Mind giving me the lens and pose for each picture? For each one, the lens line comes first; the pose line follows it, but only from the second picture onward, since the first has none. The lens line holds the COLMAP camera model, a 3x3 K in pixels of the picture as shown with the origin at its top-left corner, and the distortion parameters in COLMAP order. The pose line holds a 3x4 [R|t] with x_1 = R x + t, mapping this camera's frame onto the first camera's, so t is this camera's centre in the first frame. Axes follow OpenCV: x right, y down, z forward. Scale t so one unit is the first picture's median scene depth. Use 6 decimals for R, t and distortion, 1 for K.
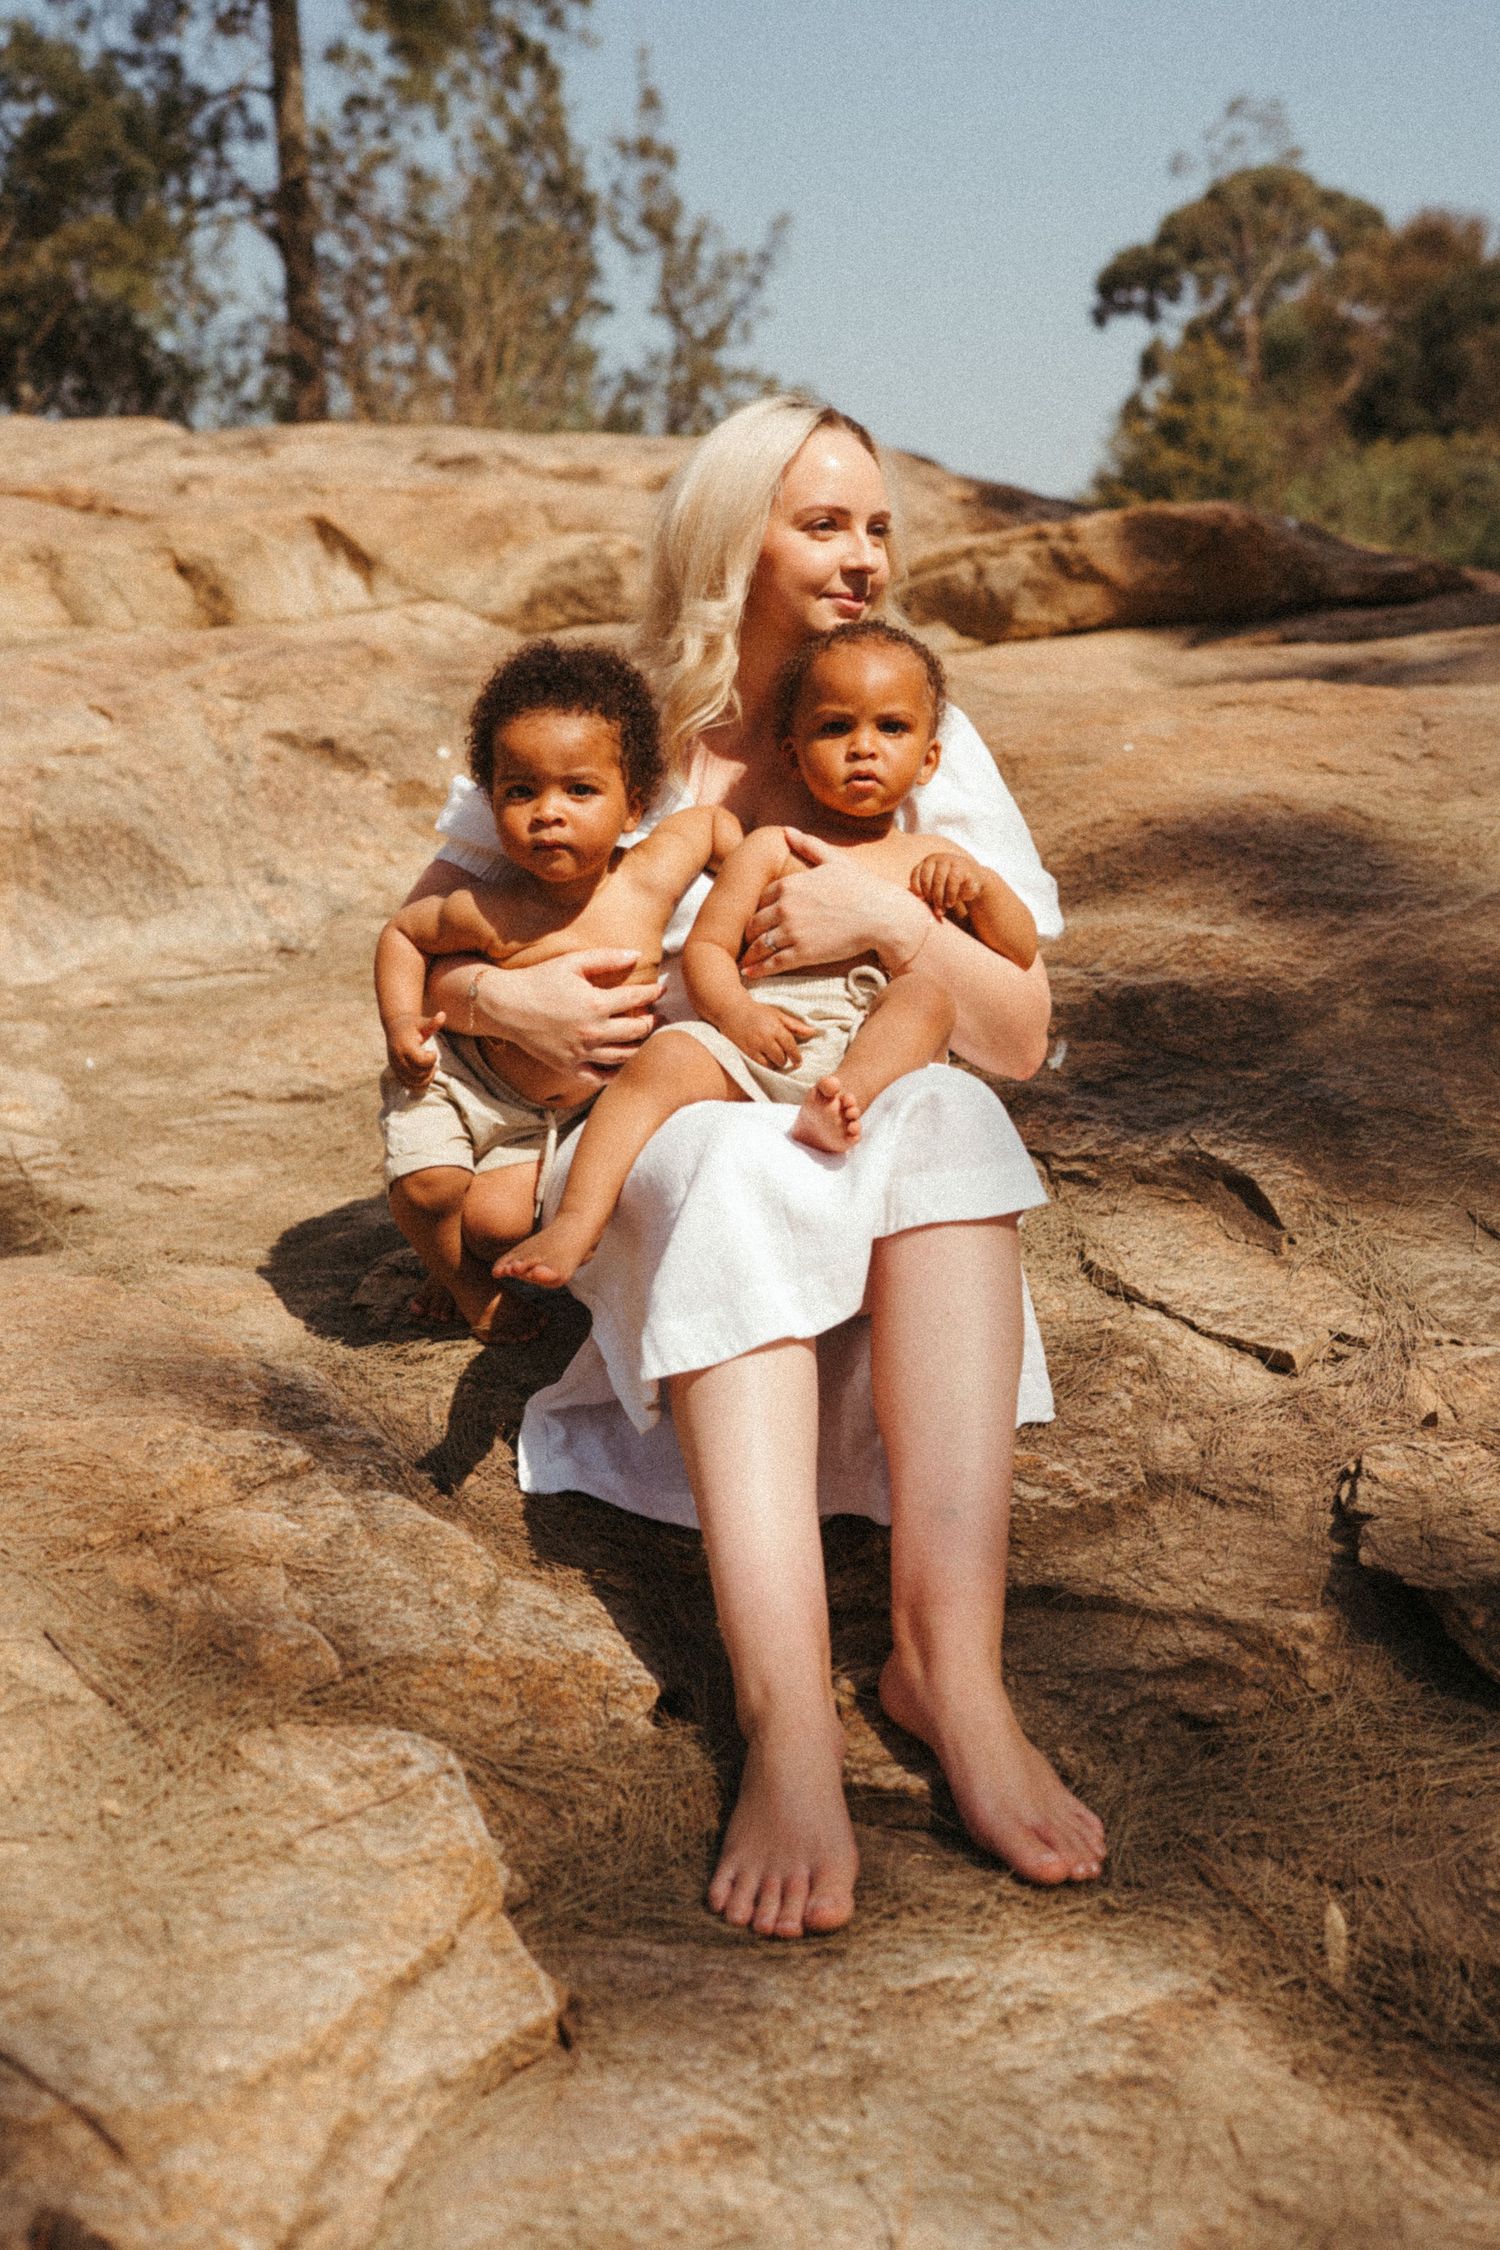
lens RADIAL K [[2150.2, 0, 737.7], [0, 2150.2, 1133.5], [0, 0, 1]] dist [0.017776, 0.000000]
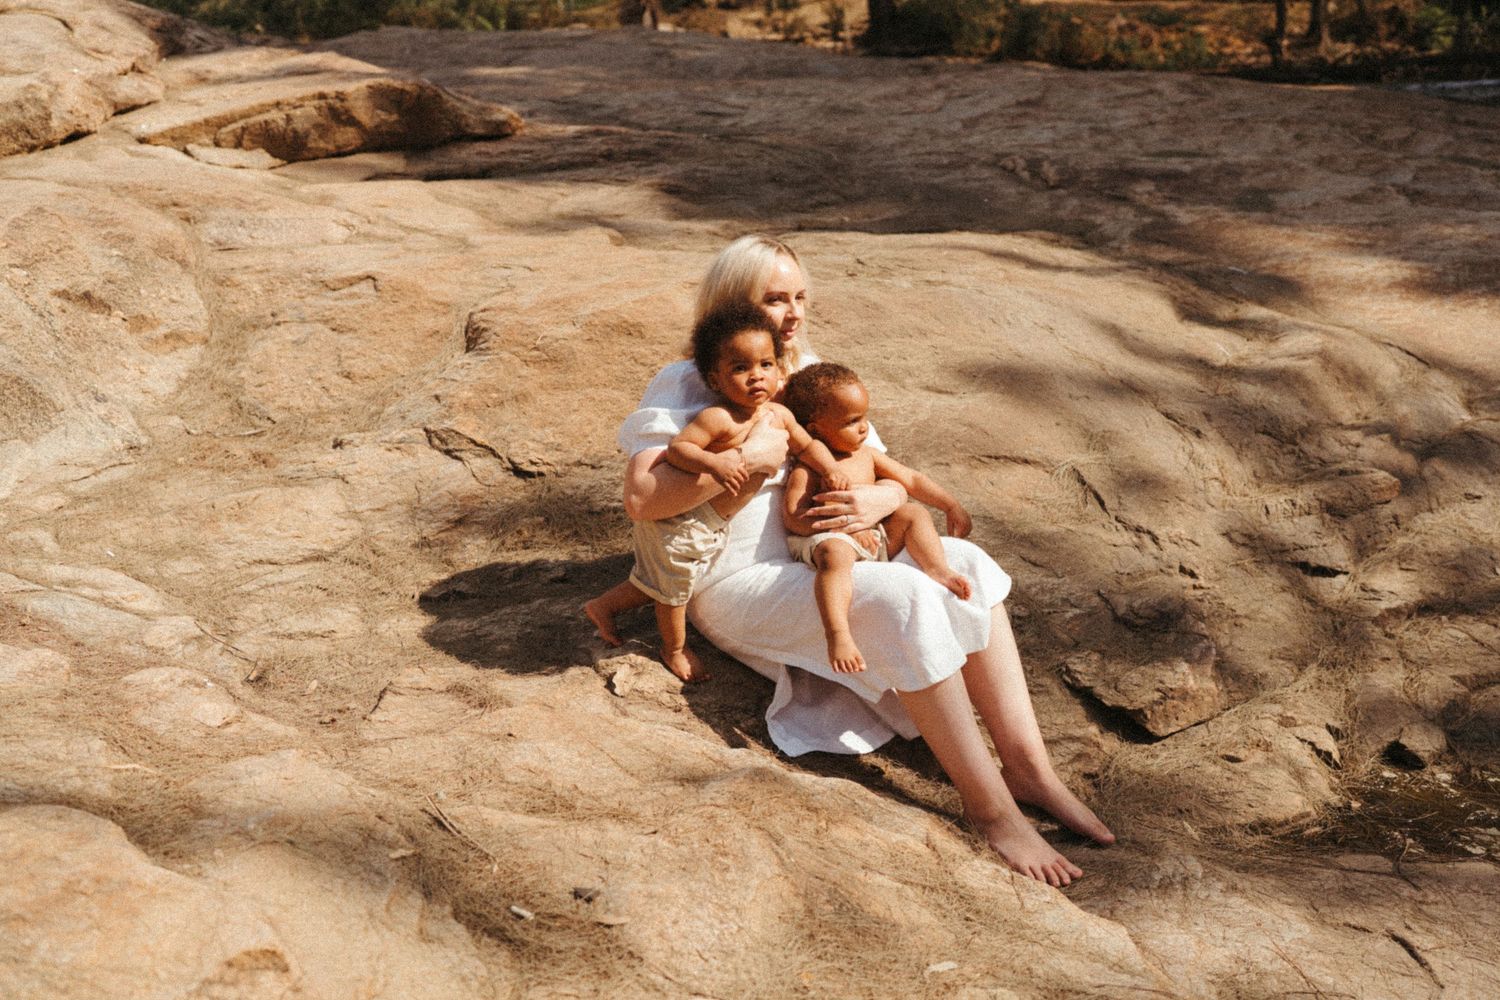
lens RADIAL K [[1433.5, 0, 727.7], [0, 1433.5, 504.9], [0, 0, 1]] dist [0.017776, 0.000000]
pose [[0.758011, -0.141834, 0.636634, -1.002948], [0.073493, 0.988427, 0.132704, -0.276451], [-0.648089, -0.053803, 0.759662, -0.059364]]
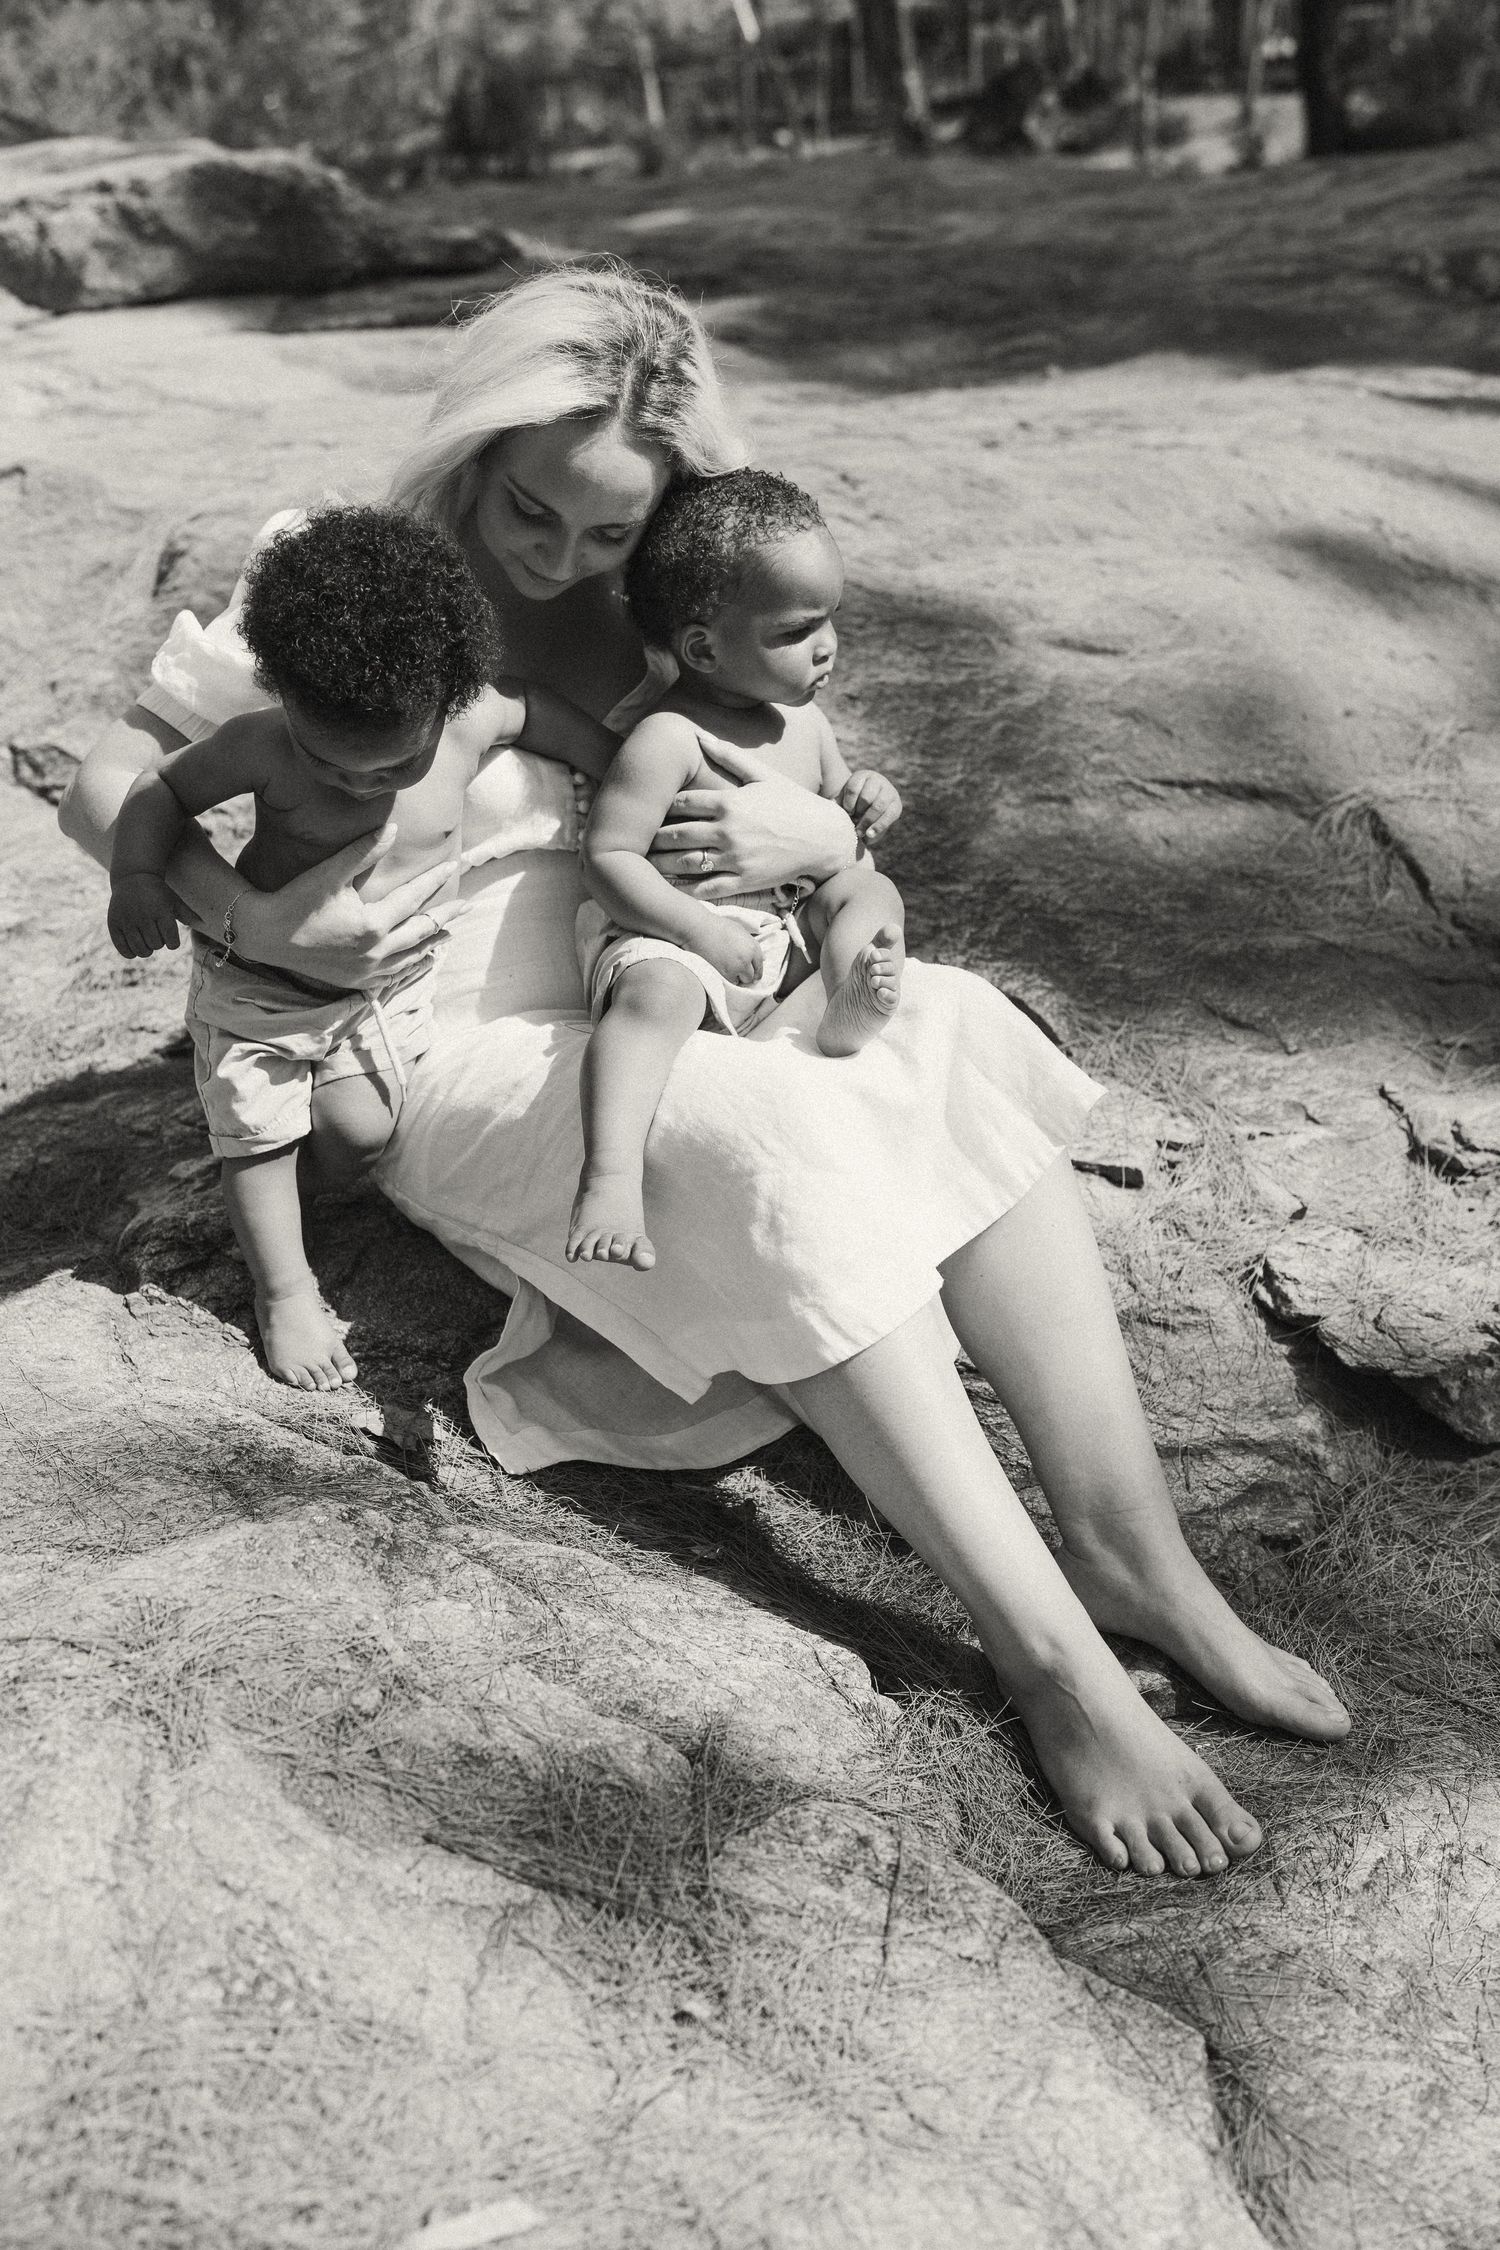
lens RADIAL K [[2150.2, 0, 723.7], [0, 2150.2, 1152.4], [0, 0, 1]] dist [0.017776, 0.000000]
pose [[0.852604, -0.186721, 0.488058, -0.425933], [0.095661, 0.973969, 0.205508, -0.141093], [-0.513726, -0.128529, 0.848272, 0.185581]]
